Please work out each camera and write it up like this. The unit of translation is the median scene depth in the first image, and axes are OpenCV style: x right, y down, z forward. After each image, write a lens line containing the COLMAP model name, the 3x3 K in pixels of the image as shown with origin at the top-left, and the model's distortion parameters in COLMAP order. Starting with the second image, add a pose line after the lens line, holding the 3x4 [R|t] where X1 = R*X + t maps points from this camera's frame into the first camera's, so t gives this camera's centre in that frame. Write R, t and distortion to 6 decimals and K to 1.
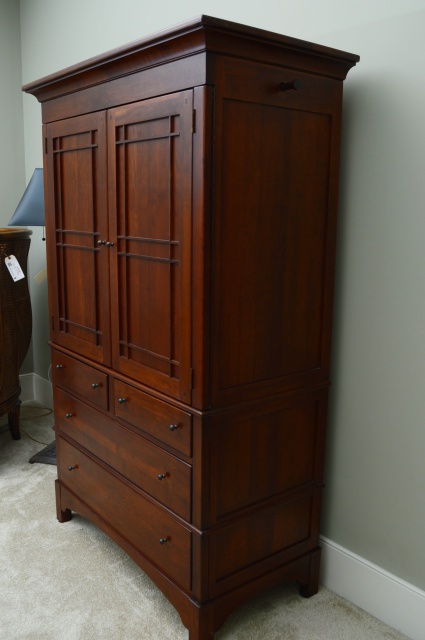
lens RADIAL K [[600.4, 0, 212.5], [0, 600.4, 320.0], [0, 0, 1]] dist [-0.045499, -0.004653]
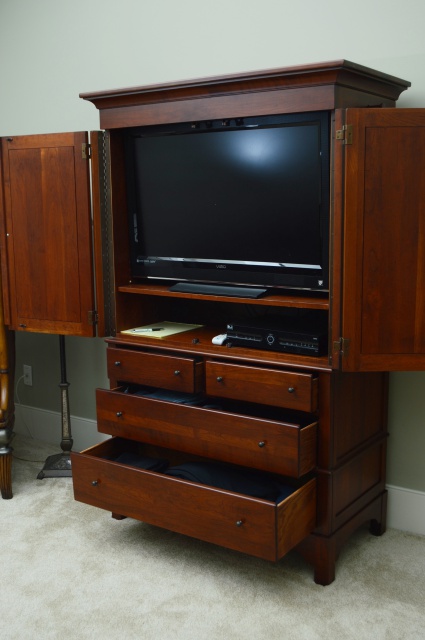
lens RADIAL K [[744.8, 0, 212.5], [0, 744.8, 320.0], [0, 0, 1]] dist [-0.041244, 0.014510]
pose [[0.960446, -0.068282, 0.269964, -0.525924], [0.077062, 0.996782, -0.022049, 0.054712], [-0.267590, 0.041981, 0.962618, -0.330294]]
